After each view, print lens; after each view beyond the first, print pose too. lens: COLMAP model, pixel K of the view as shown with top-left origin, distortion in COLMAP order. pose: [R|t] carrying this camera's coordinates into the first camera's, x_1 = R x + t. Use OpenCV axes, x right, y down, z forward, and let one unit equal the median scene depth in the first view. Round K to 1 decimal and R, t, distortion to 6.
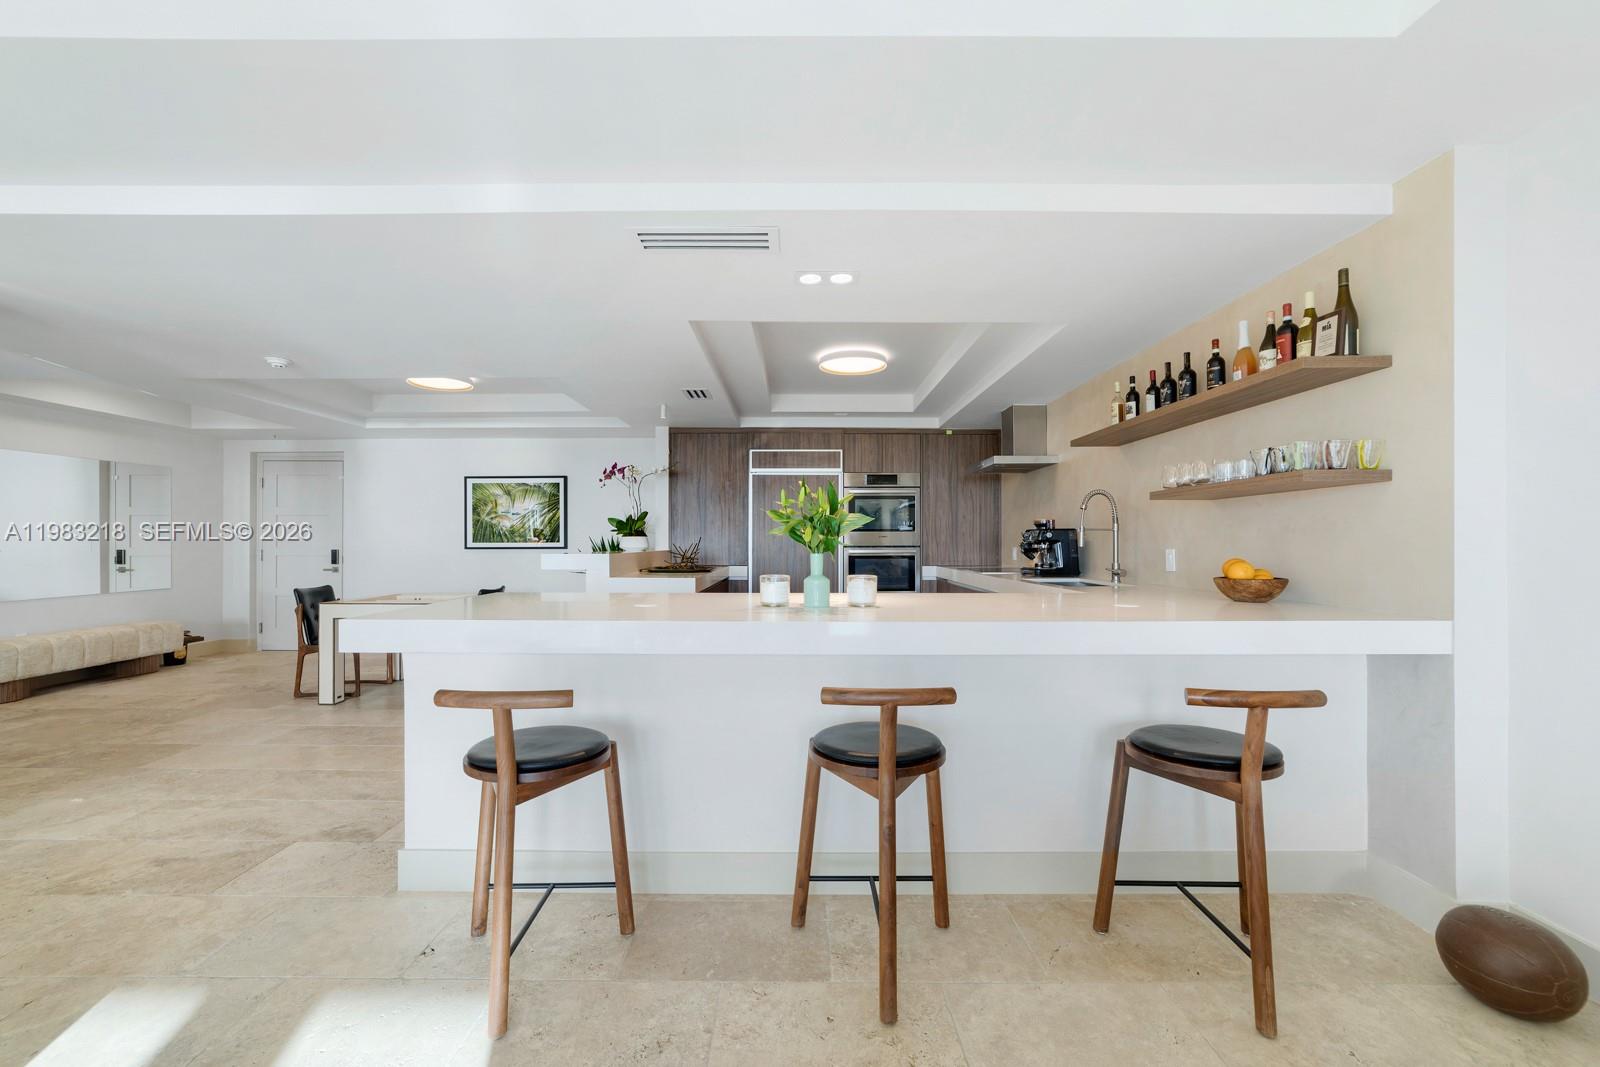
lens RADIAL K [[645.1, 0, 803.6], [0, 645.1, 535.7], [0, 0, 1]] dist [-0.000037, 0.000355]
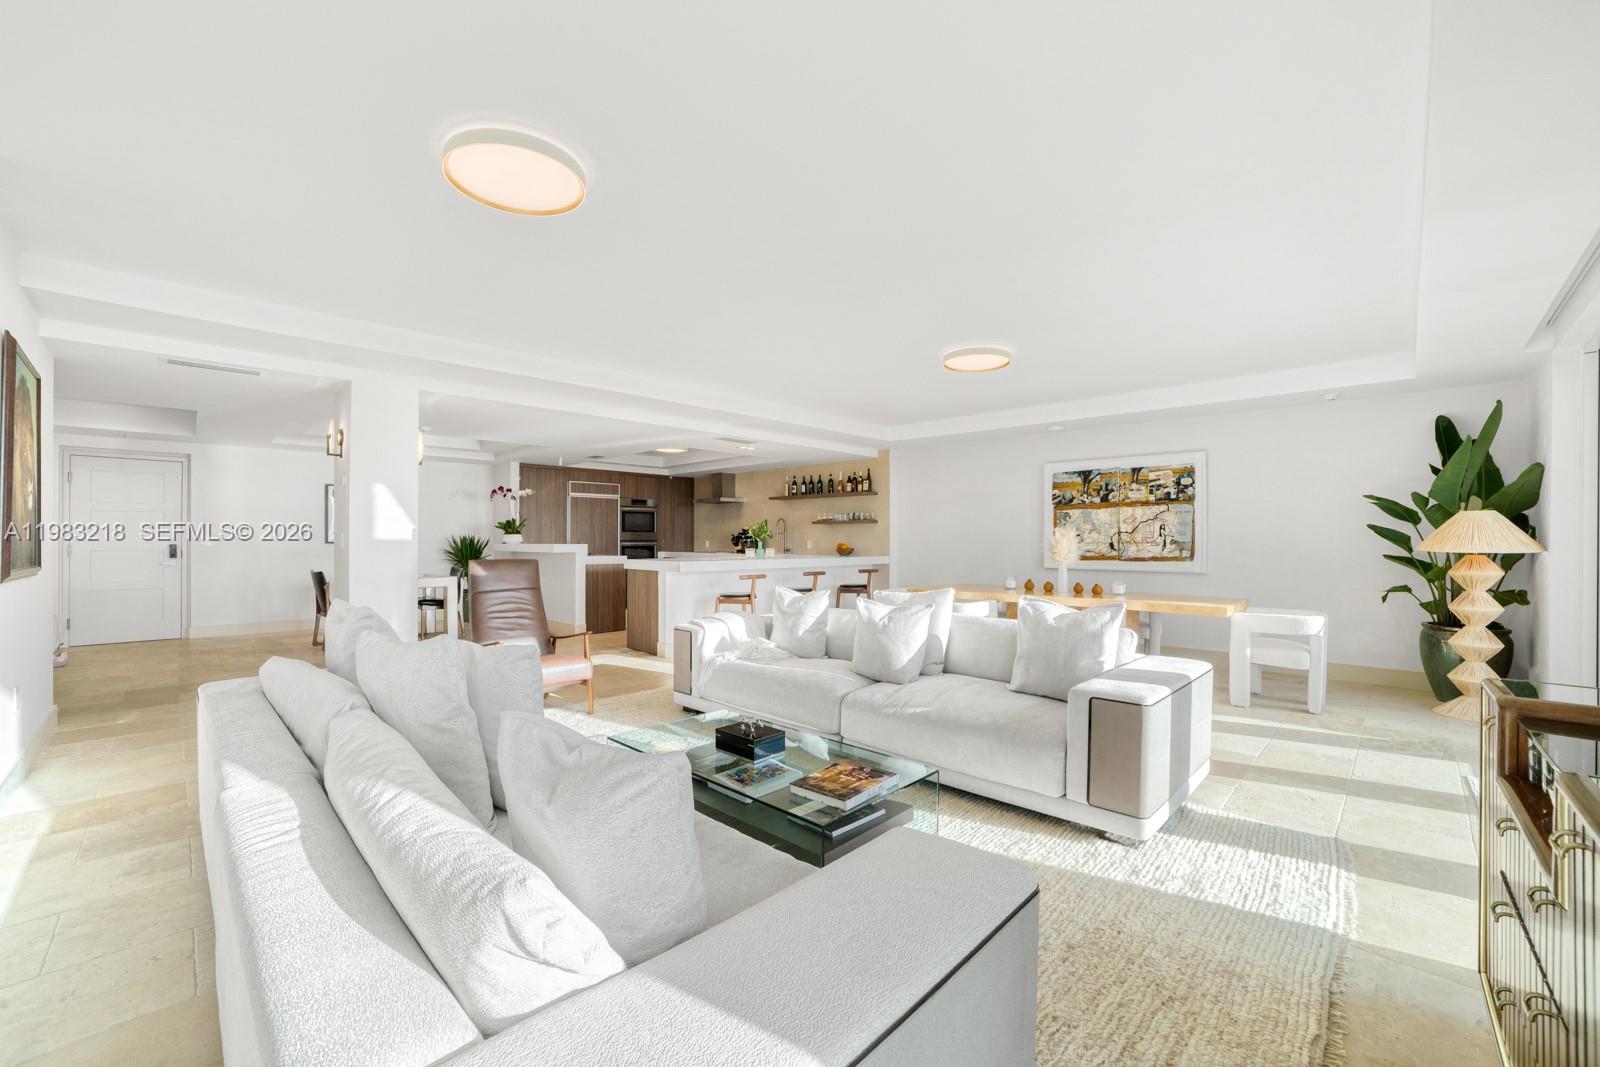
lens RADIAL K [[645.1, 0, 788.3], [0, 645.1, 535.1], [0, 0, 1]] dist [-0.000037, 0.000355]
pose [[0.714712, 0.006402, 0.699390, -0.802279], [-0.006269, 0.999977, -0.002747, 0.003007], [-0.699391, -0.002421, 0.714735, -0.521552]]
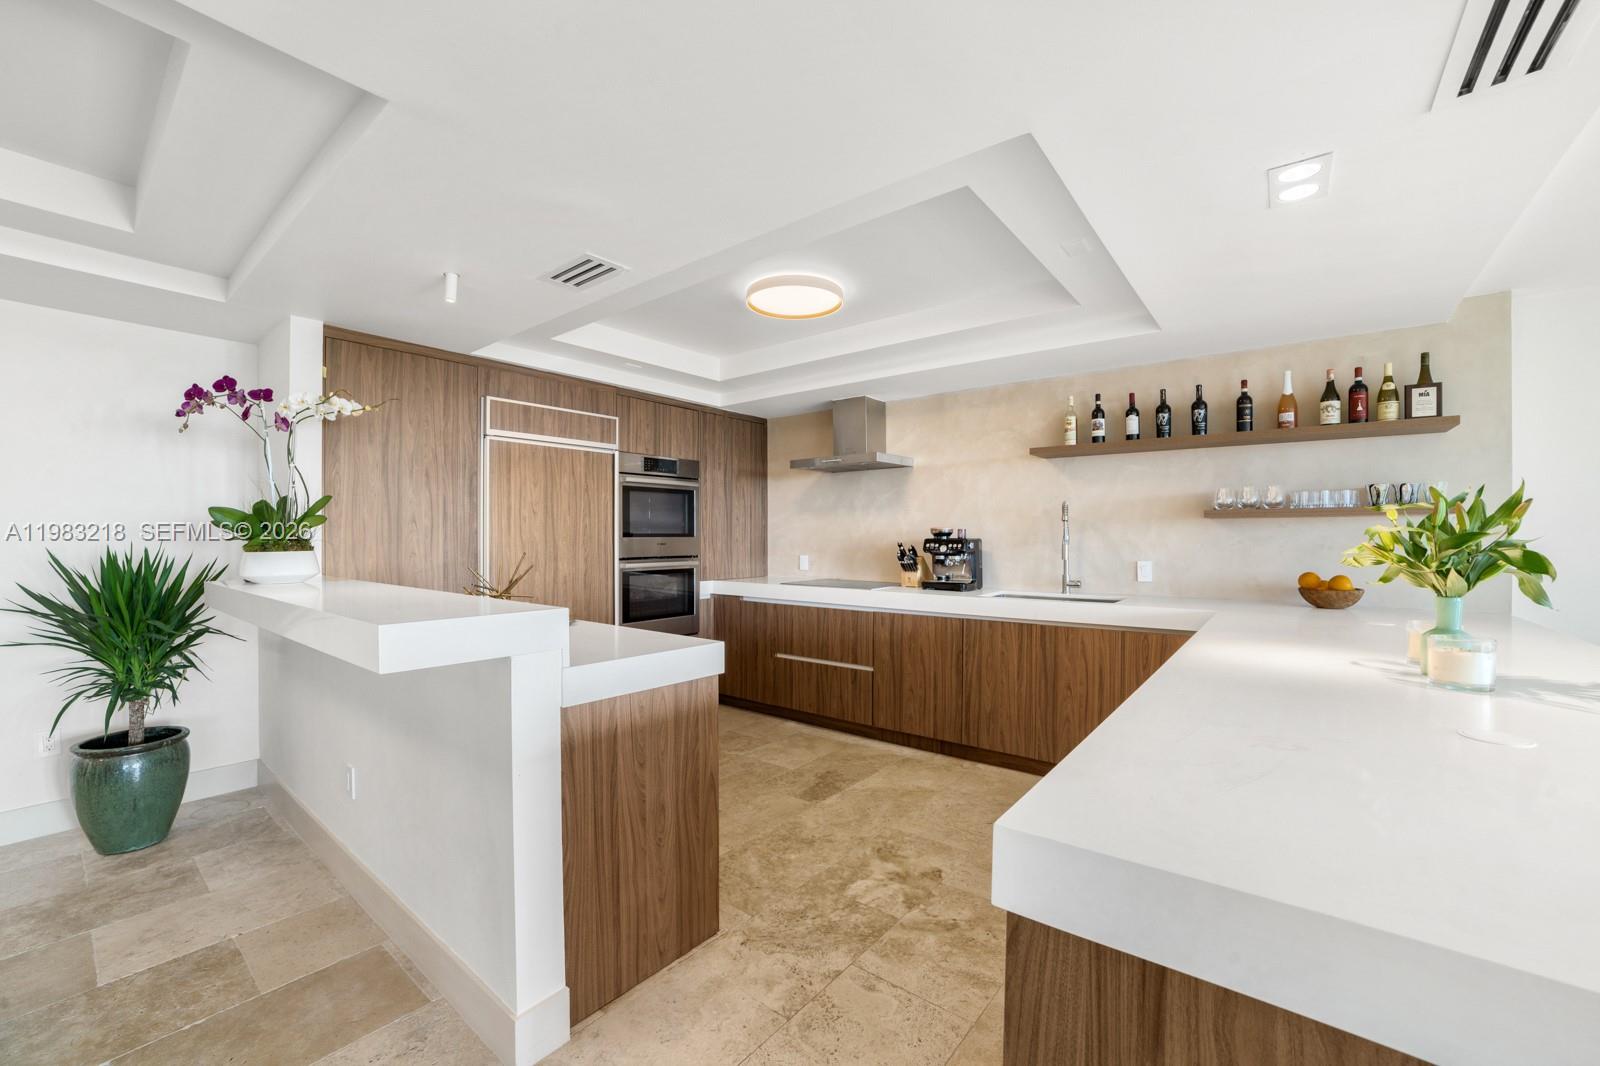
lens RADIAL K [[645.1, 0, 807.9], [0, 645.1, 533.6], [0, 0, 1]] dist [-0.000037, 0.000355]
pose [[0.608128, -0.004515, 0.793826, -0.352091], [-0.001705, 0.999974, 0.006994, -0.016756], [-0.793837, -0.005606, 0.608104, 0.426289]]
